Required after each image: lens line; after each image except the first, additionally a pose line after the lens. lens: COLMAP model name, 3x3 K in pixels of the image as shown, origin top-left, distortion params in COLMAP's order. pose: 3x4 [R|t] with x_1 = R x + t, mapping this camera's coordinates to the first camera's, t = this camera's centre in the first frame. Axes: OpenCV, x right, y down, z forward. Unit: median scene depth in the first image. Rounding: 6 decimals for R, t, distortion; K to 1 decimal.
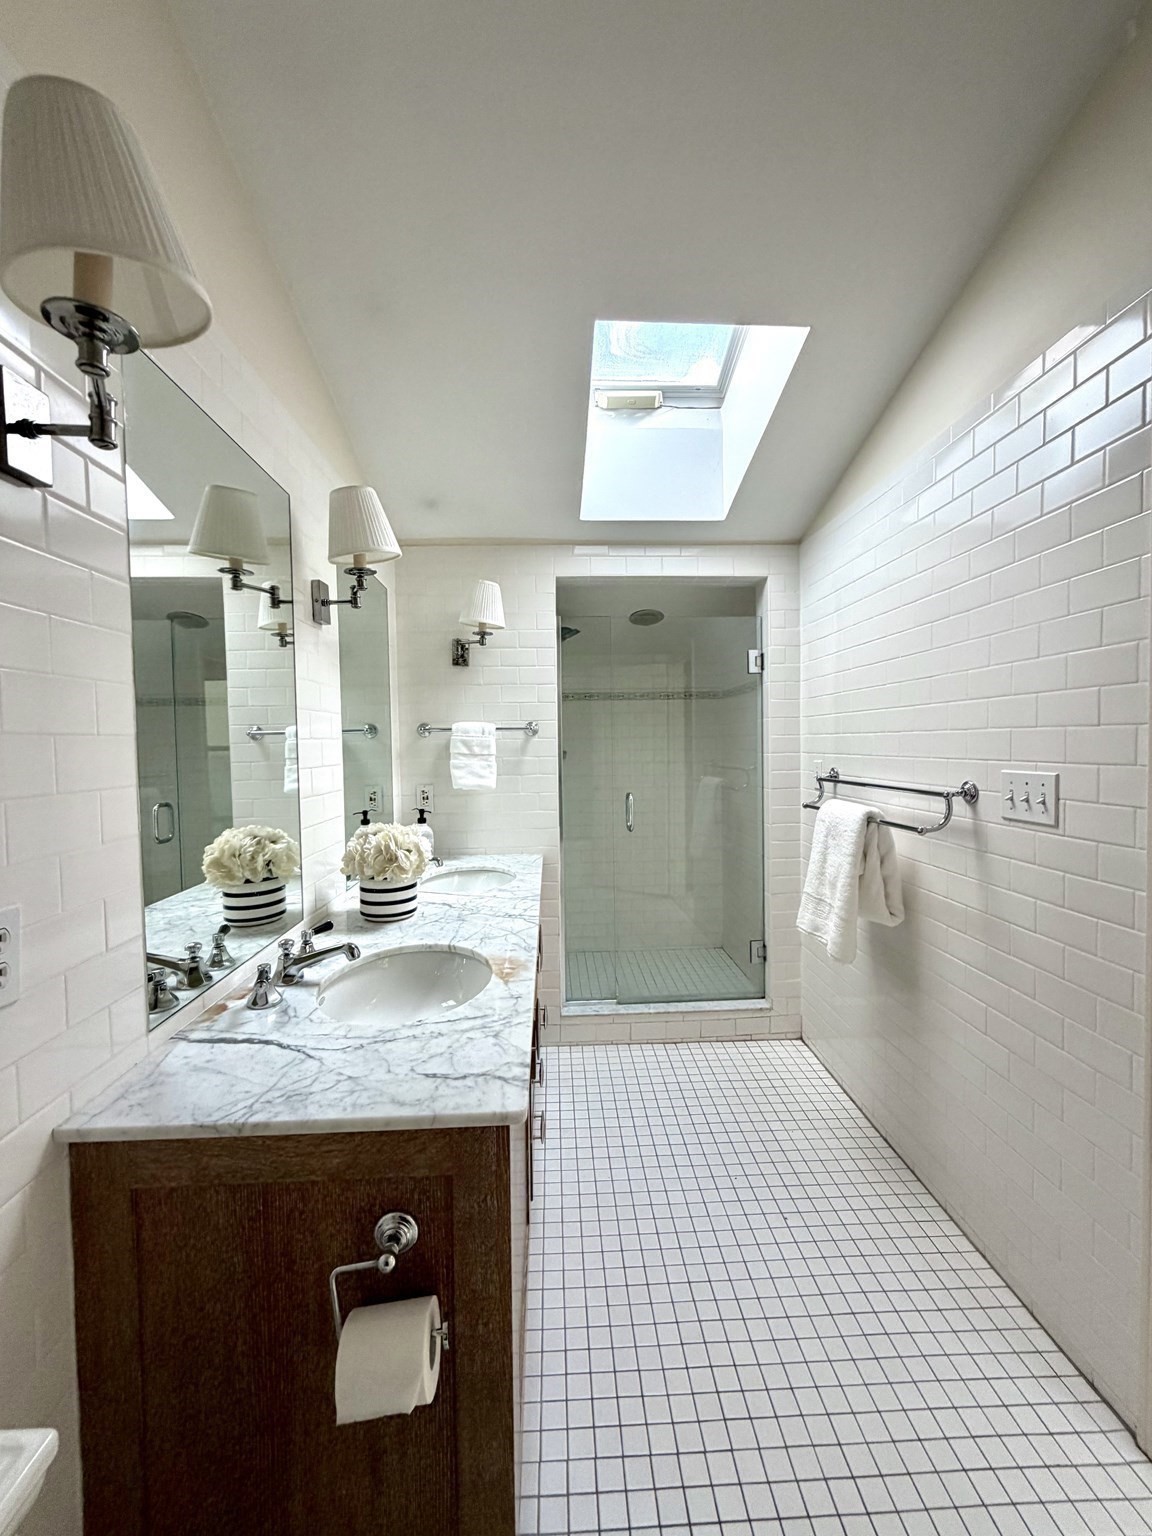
lens RADIAL K [[612.3, 0, 575.1], [0, 612.3, 766.7], [0, 0, 1]] dist [0.003608, -0.001325]
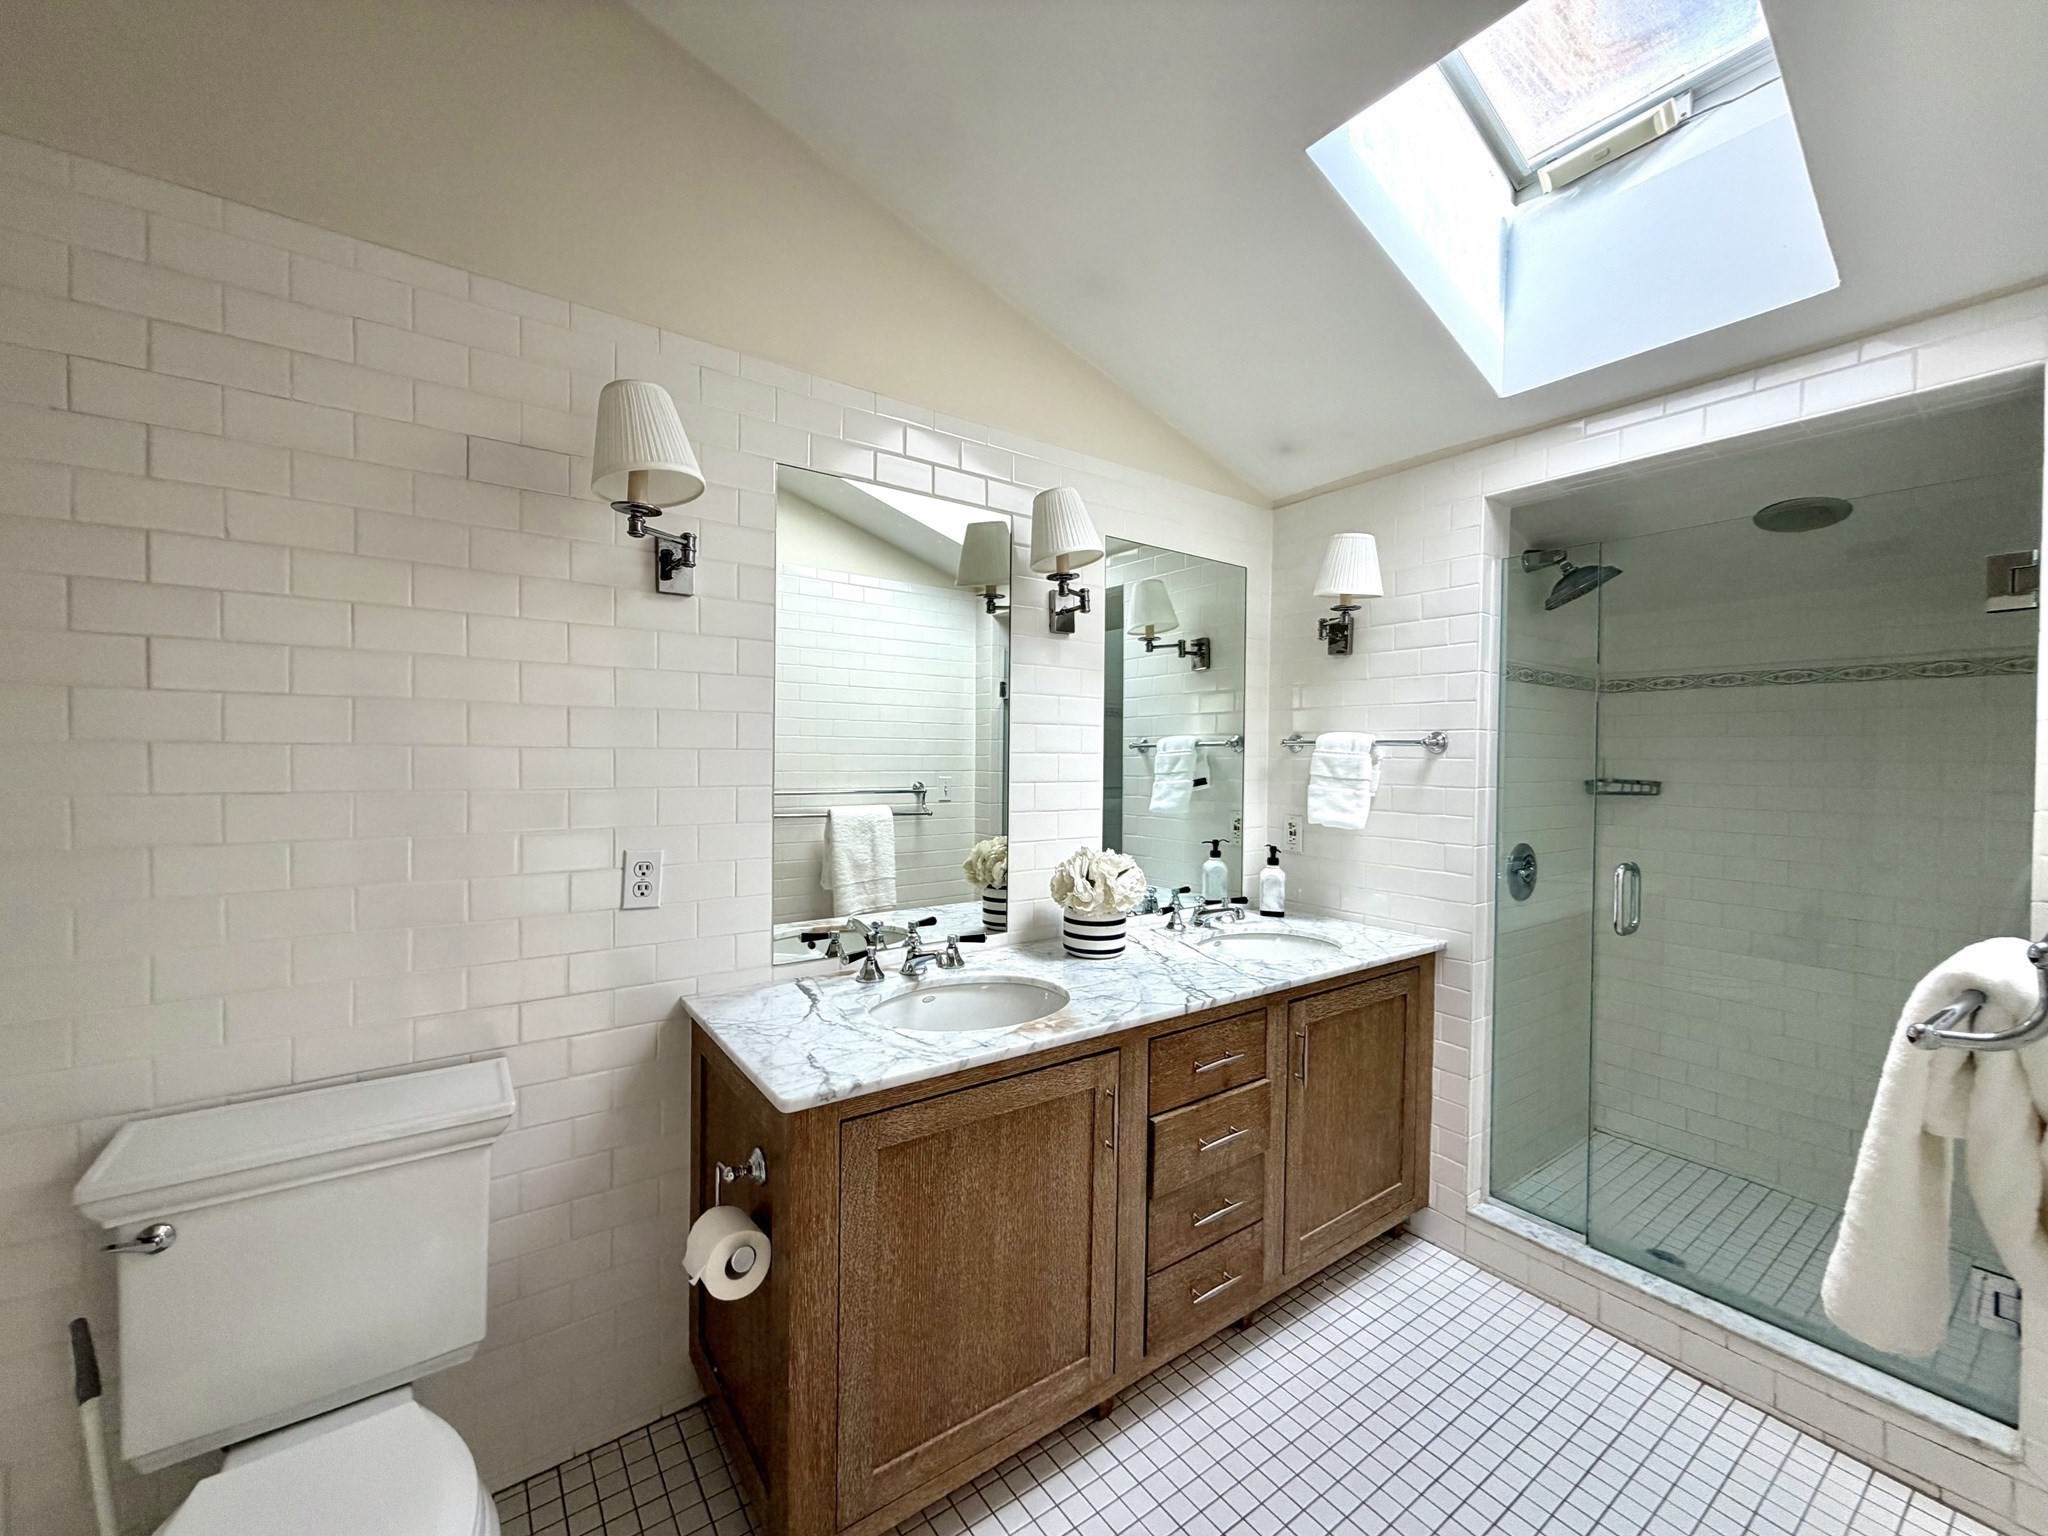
lens RADIAL K [[816.4, 0, 1020.6], [0, 816.4, 768.4], [0, 0, 1]] dist [0.003608, -0.001325]
pose [[0.540104, 0.035209, -0.840861, 0.437654], [-0.051810, 0.998620, 0.008536, -0.020897], [0.840002, 0.038954, 0.541183, 0.176980]]
